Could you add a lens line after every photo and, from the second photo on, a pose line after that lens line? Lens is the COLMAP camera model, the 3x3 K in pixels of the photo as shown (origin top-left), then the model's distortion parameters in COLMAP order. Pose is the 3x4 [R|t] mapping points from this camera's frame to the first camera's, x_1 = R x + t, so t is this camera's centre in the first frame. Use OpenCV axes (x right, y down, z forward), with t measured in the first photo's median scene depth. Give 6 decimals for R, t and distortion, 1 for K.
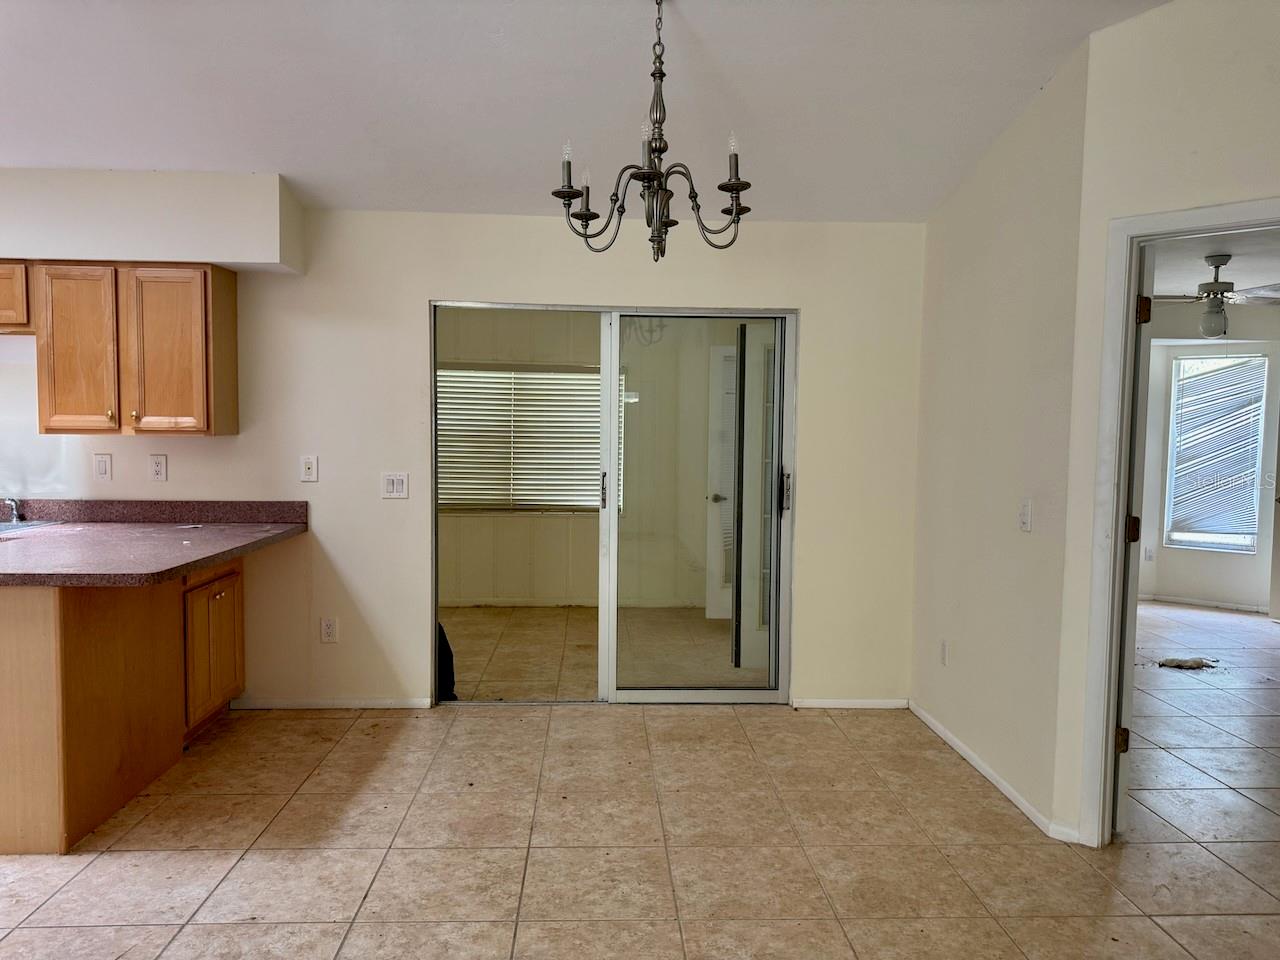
lens RADIAL K [[902.0, 0, 637.2], [0, 902.0, 480.5], [0, 0, 1]] dist [0.045710, -0.046879]
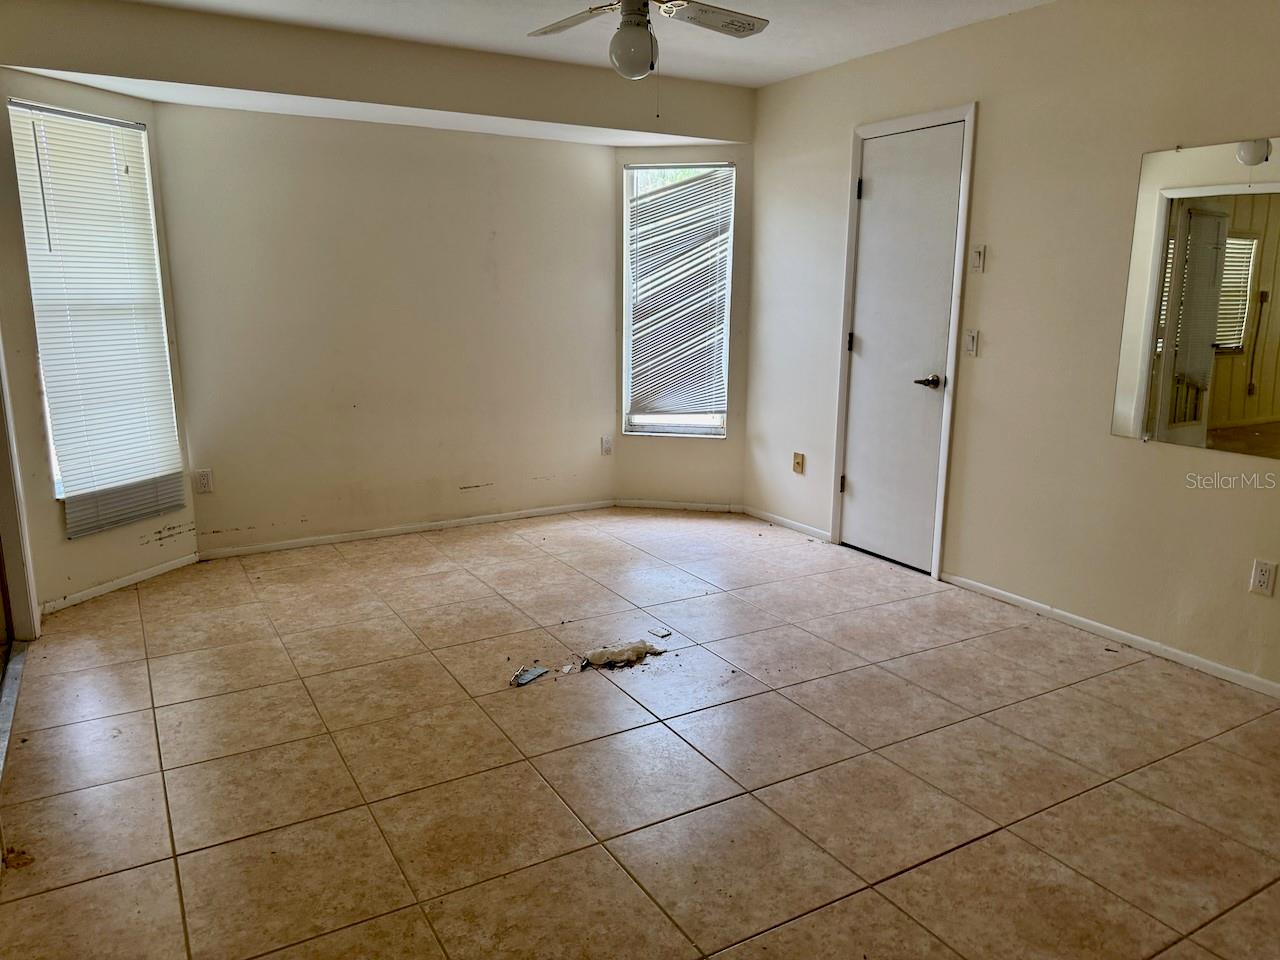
lens RADIAL K [[902.0, 0, 642.2], [0, 902.0, 487.9], [0, 0, 1]] dist [0.045710, -0.046879]
pose [[0.883624, -0.107796, 0.455620, 0.258760], [0.033555, 0.985213, 0.168017, -0.007688], [-0.466994, -0.133176, 0.874174, 0.354097]]
